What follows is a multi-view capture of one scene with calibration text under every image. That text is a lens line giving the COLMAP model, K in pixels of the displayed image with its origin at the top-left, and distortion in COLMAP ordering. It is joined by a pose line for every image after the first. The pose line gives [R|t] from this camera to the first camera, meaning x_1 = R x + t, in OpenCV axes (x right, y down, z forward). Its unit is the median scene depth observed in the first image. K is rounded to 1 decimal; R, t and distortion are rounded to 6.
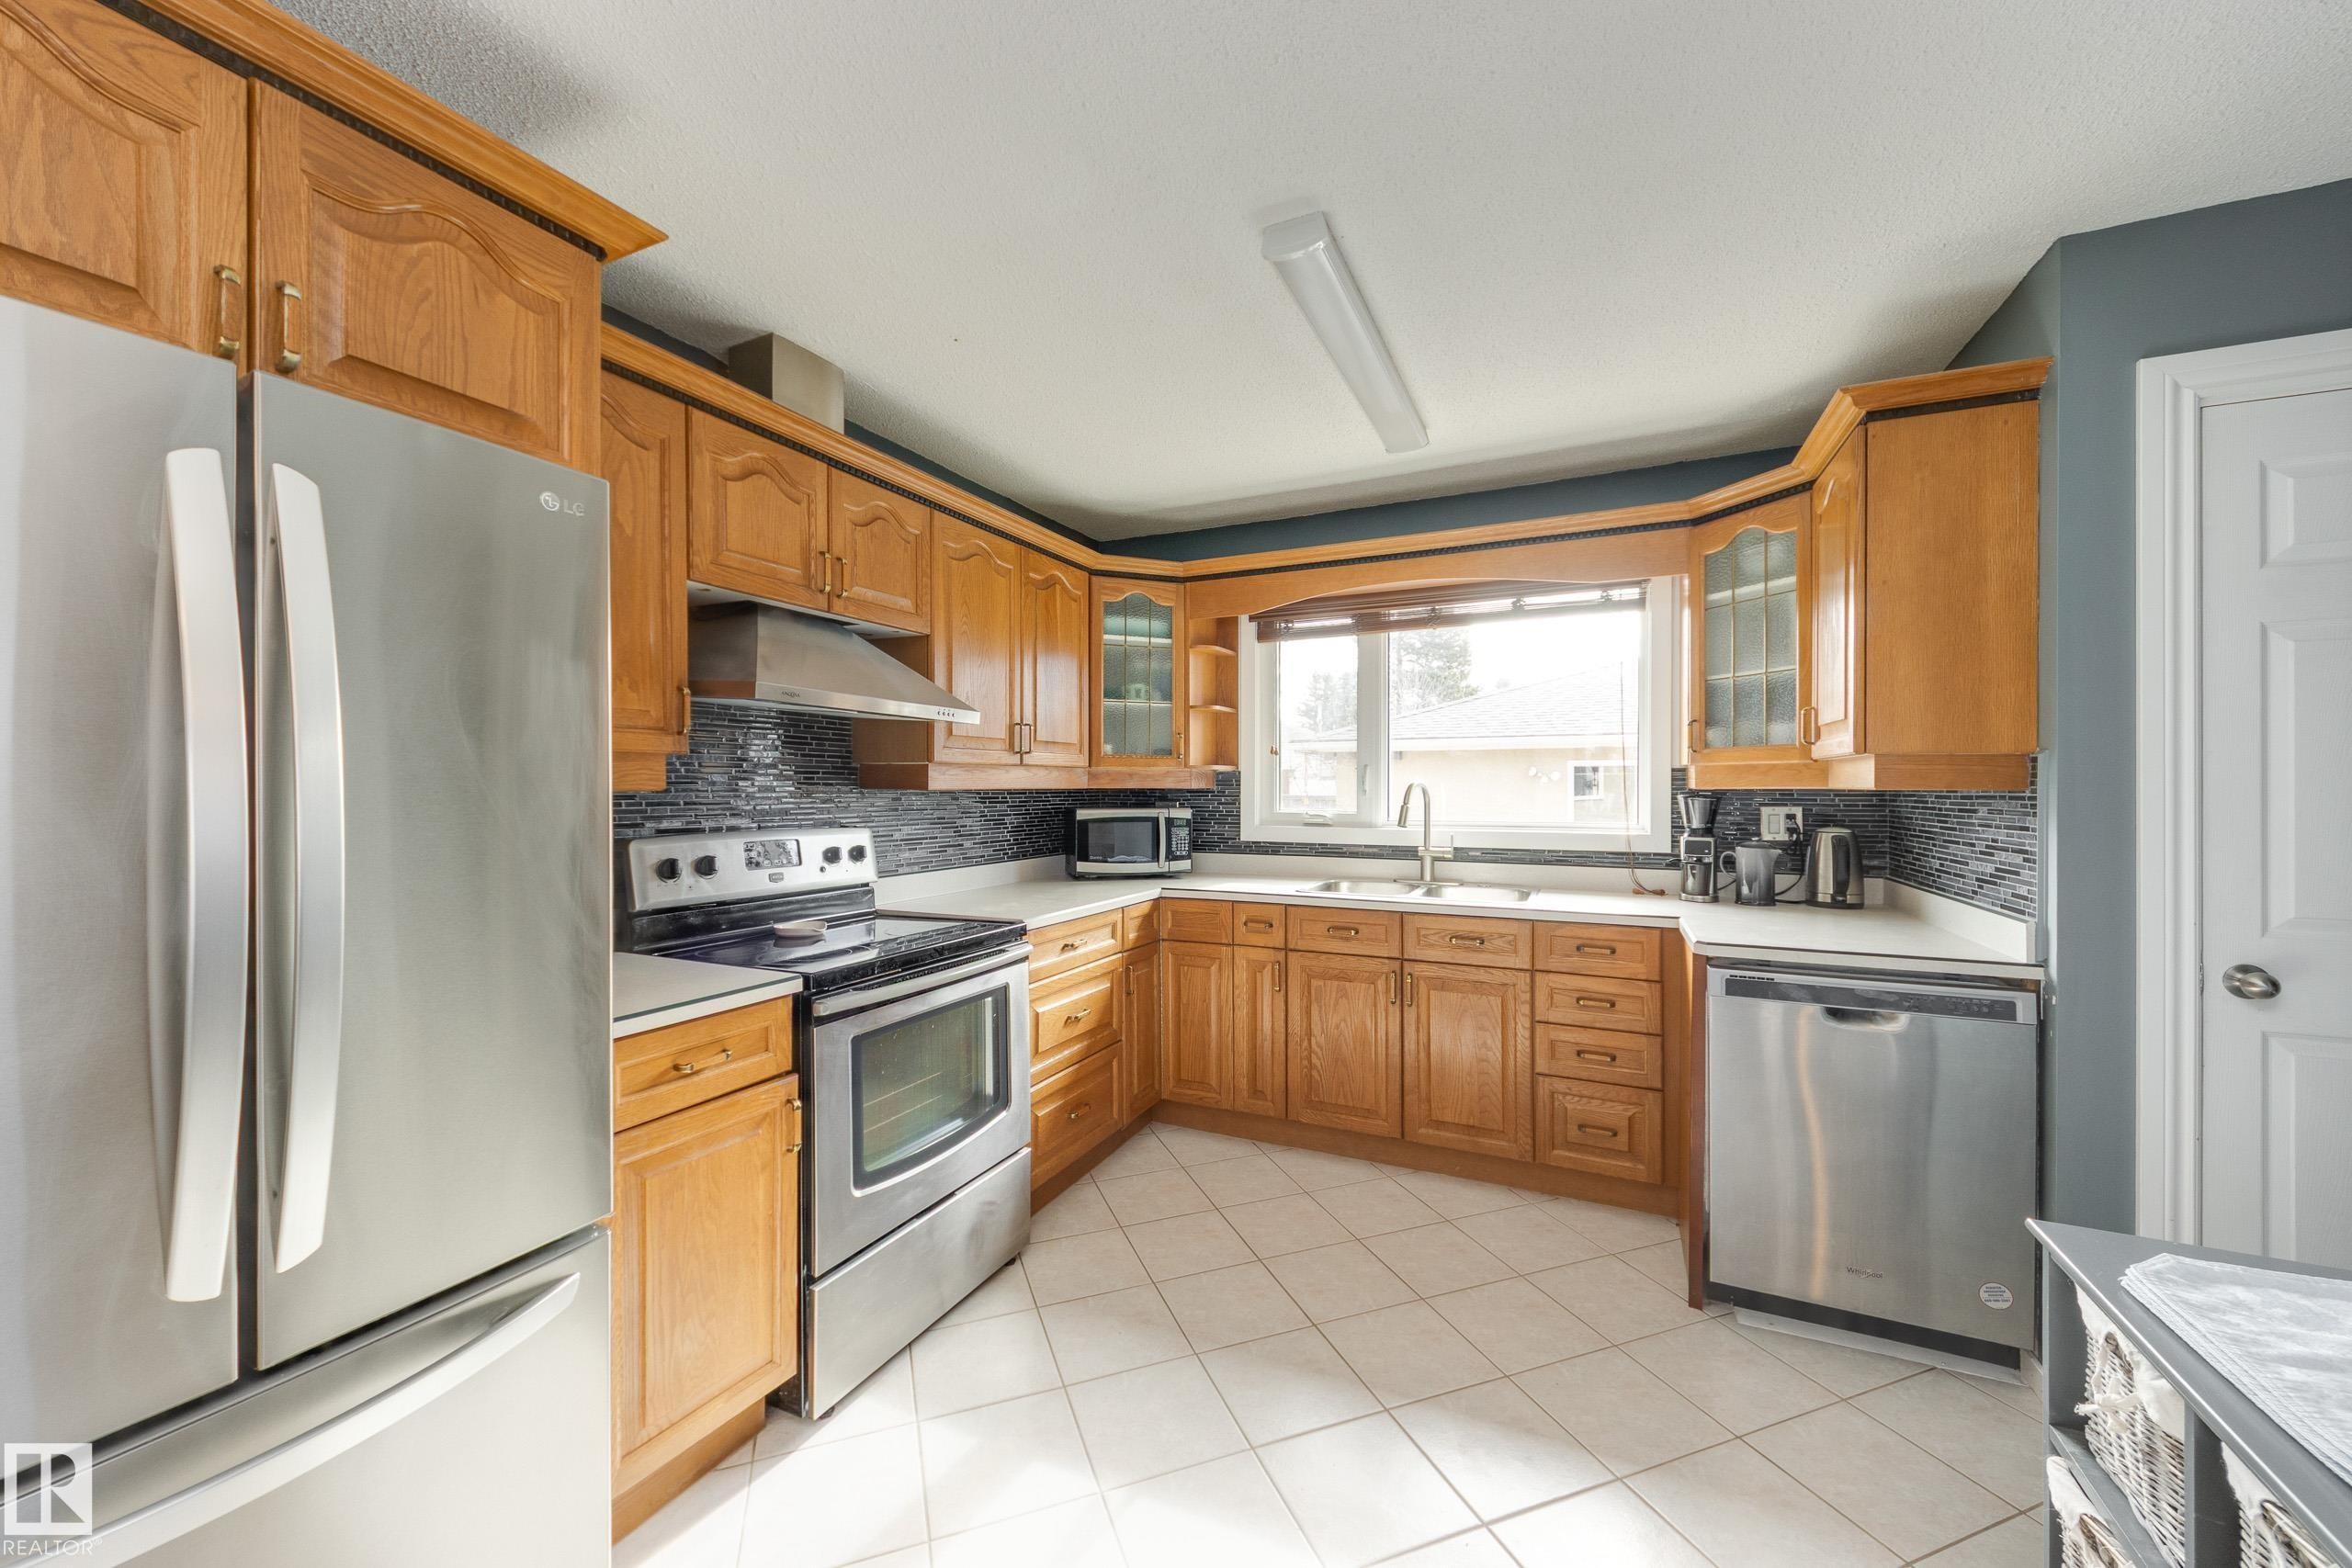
lens RADIAL K [[898.3, 0, 1176.1], [0, 898.3, 776.7], [0, 0, 1]] dist [0.008229, -0.000065]
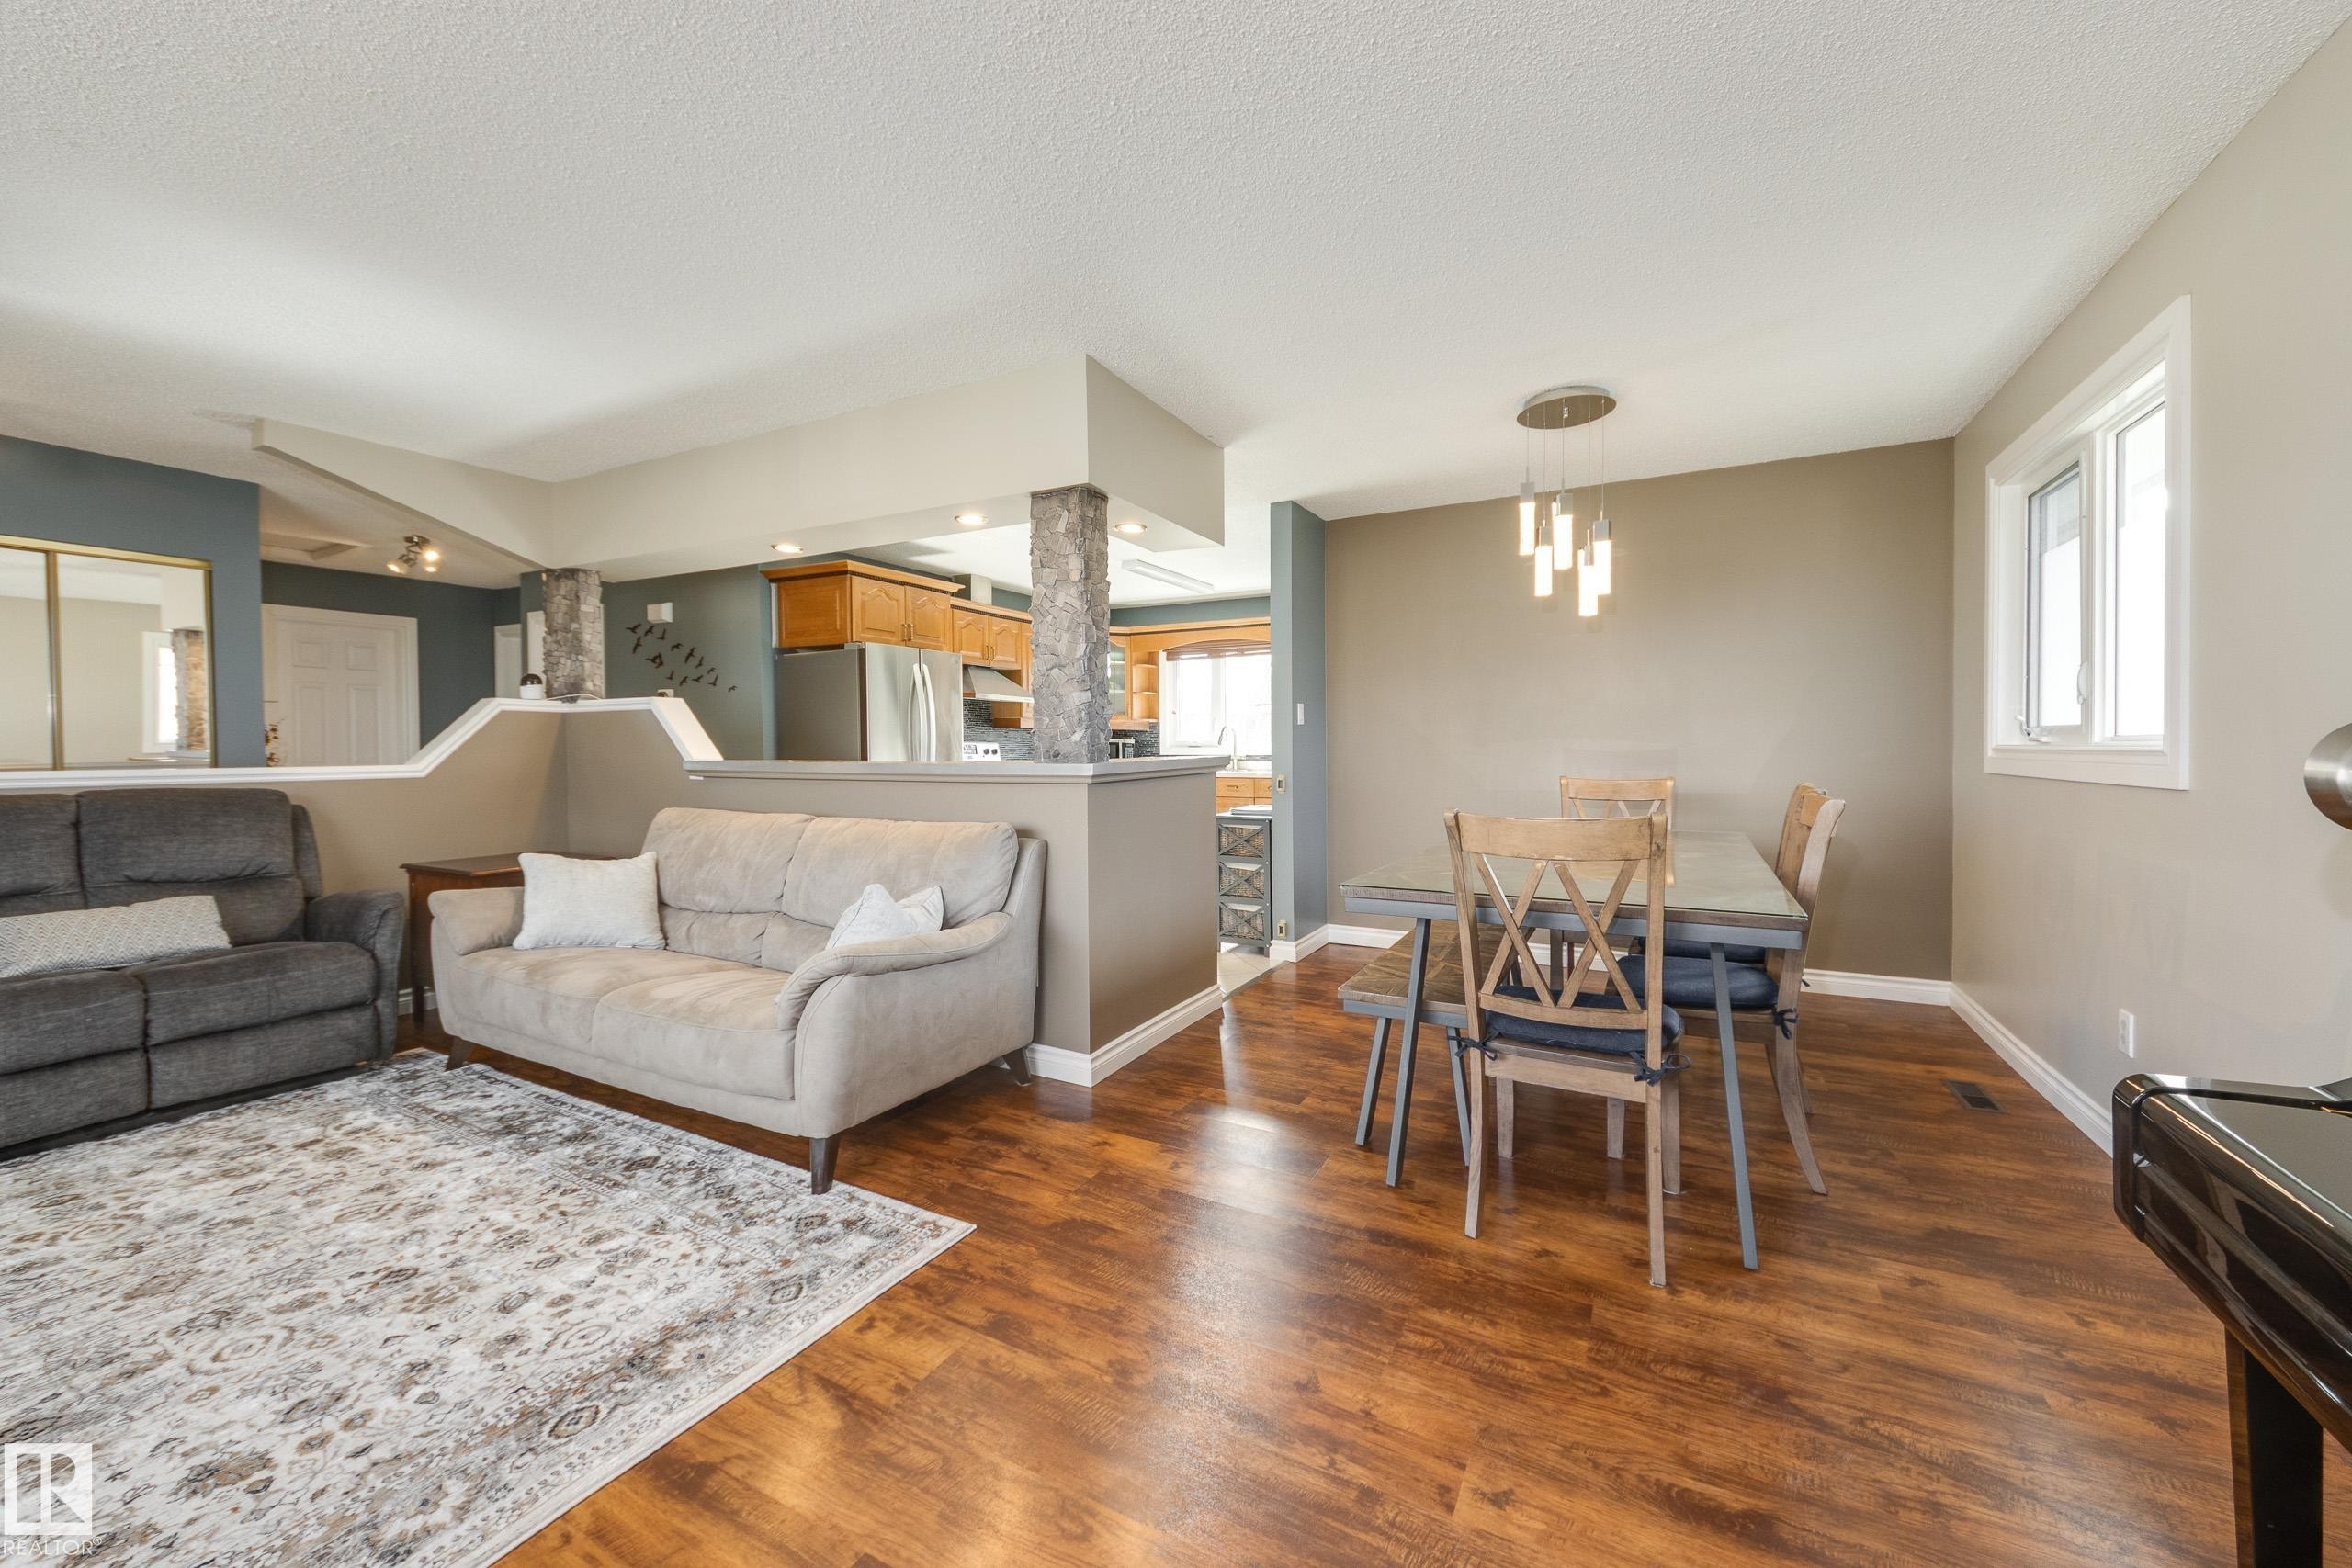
lens RADIAL K [[898.3, 0, 1176.1], [0, 898.3, 776.7], [0, 0, 1]] dist [0.008229, -0.000065]
pose [[0.998454, 0.000387, -0.055590, 0.298486], [0.002020, 0.999063, 0.043227, 0.041286], [0.055554, -0.043272, 0.997518, -1.475561]]
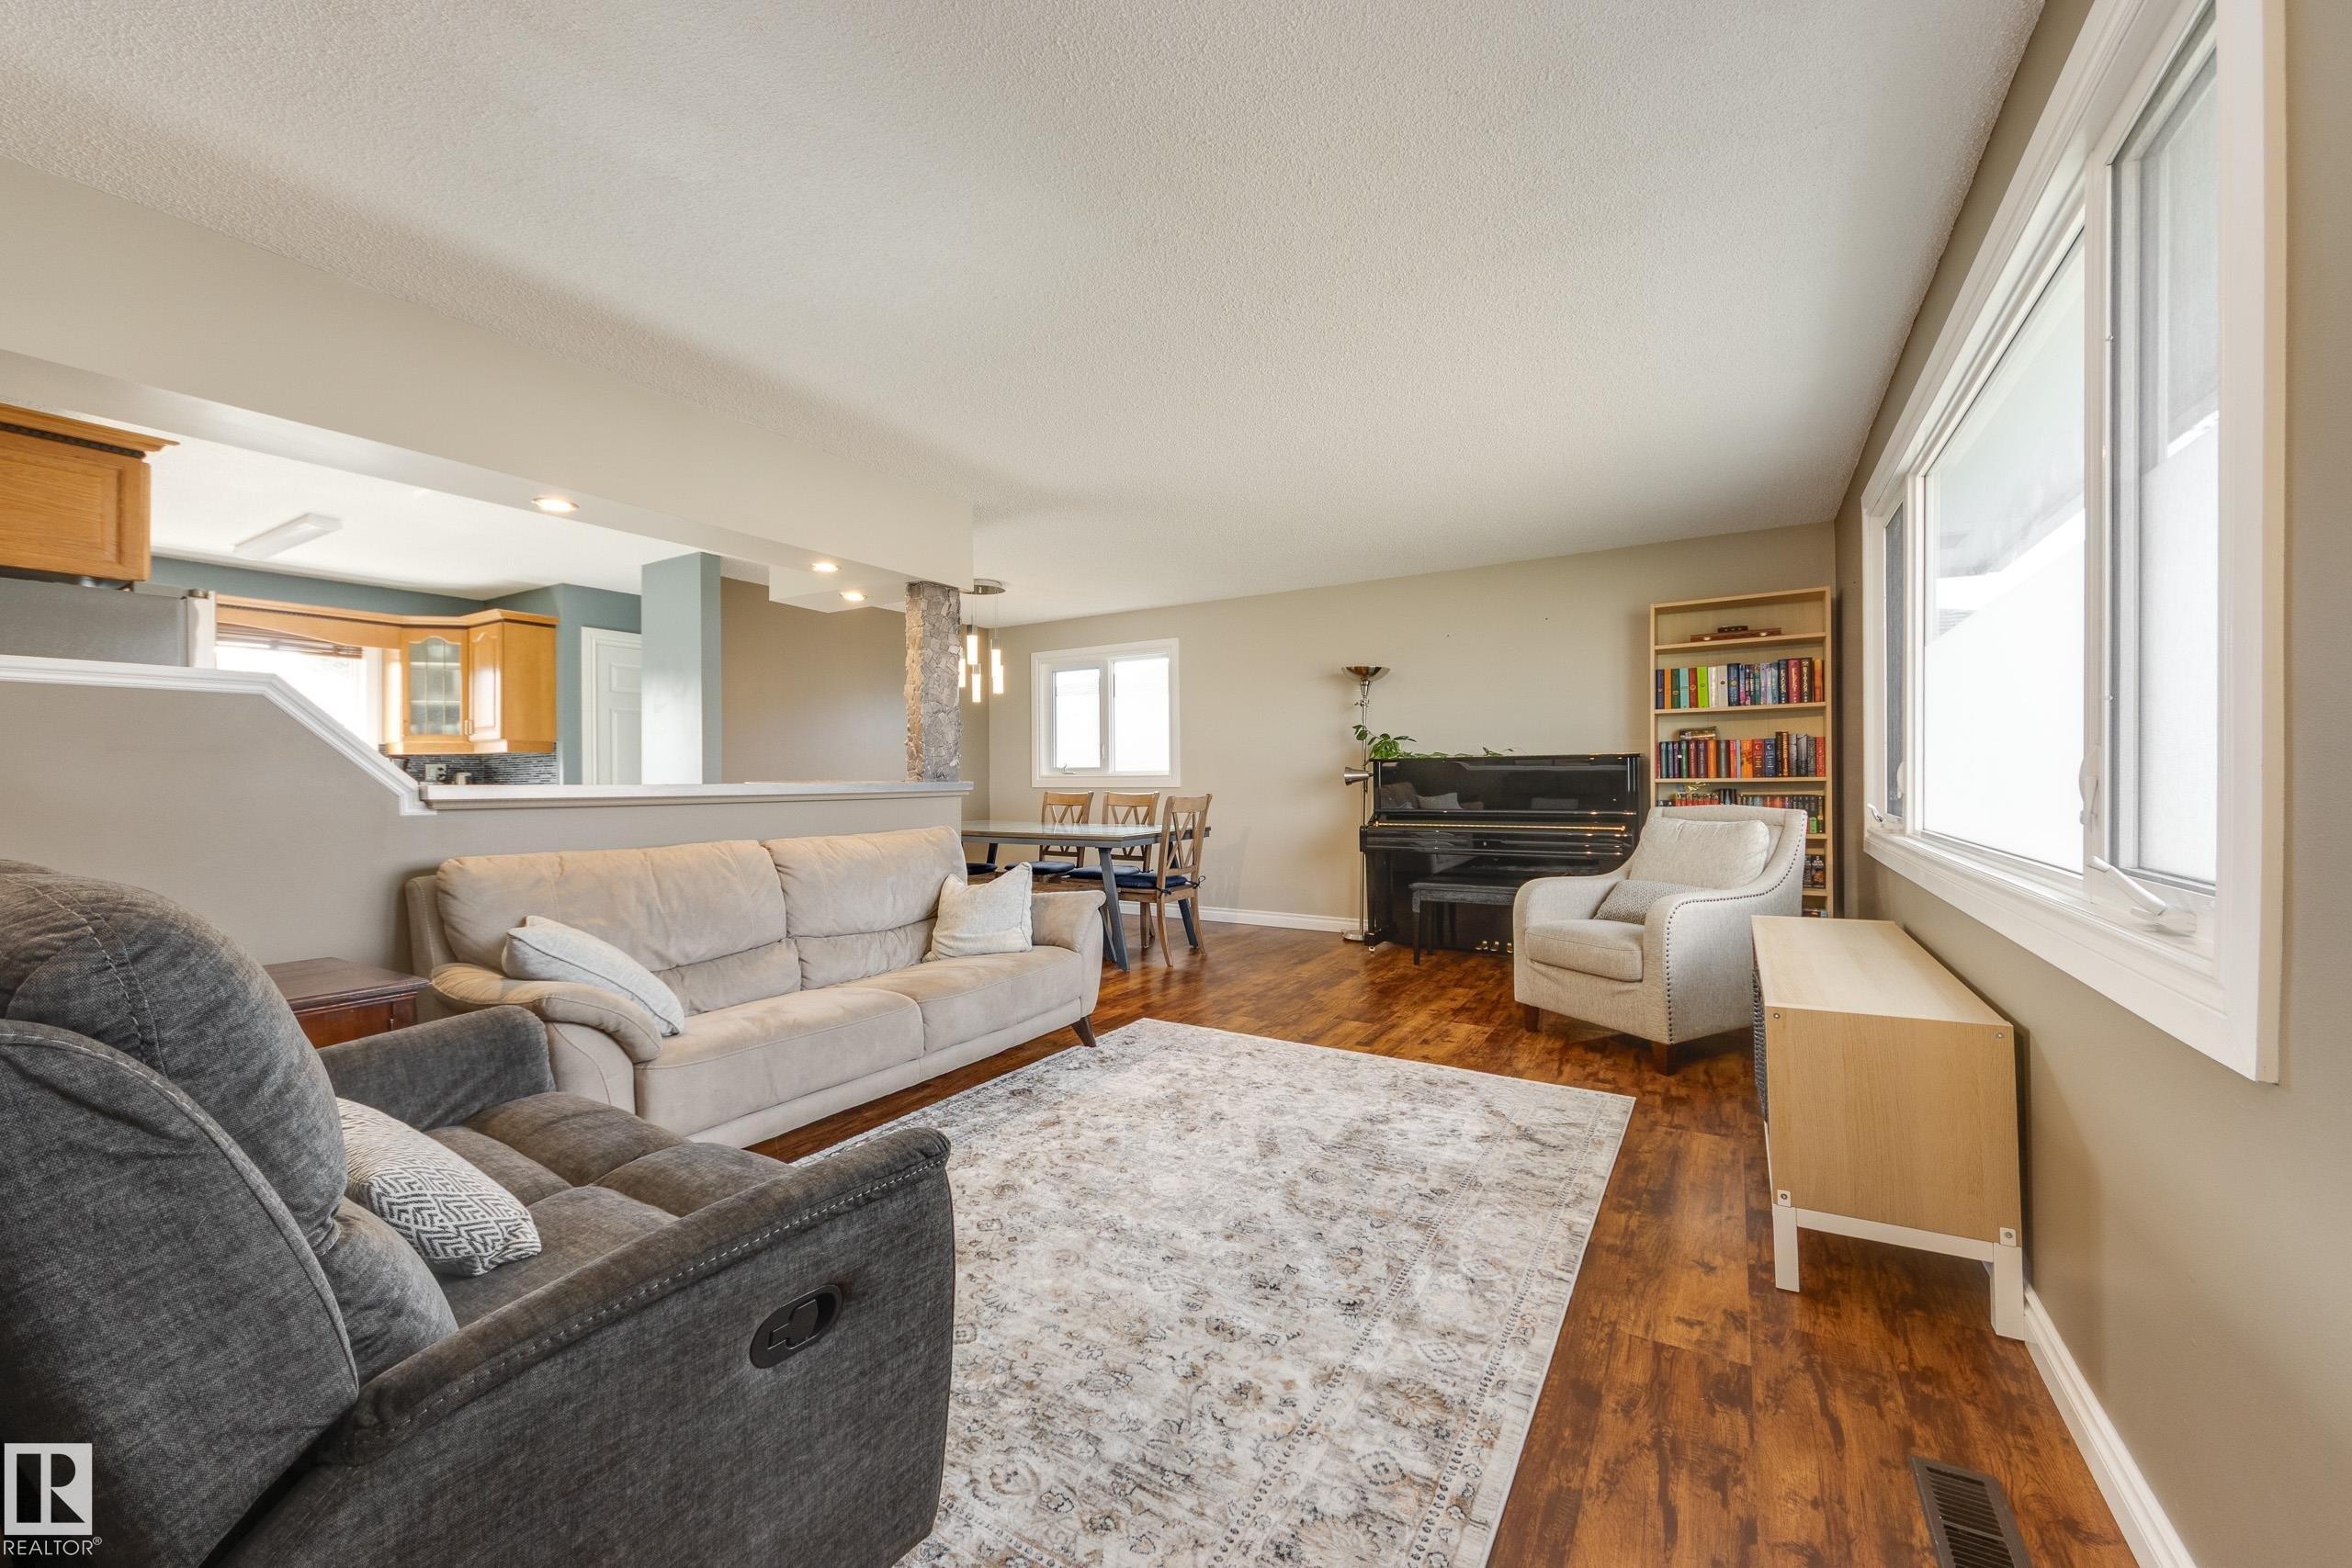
lens RADIAL K [[898.3, 0, 1176.1], [0, 898.3, 776.7], [0, 0, 1]] dist [0.008229, -0.000065]
pose [[0.104626, -0.002254, 0.994509, -1.279352], [0.000518, 0.999997, 0.002211, 0.060642], [-0.994511, 0.000284, 0.104627, -0.967249]]
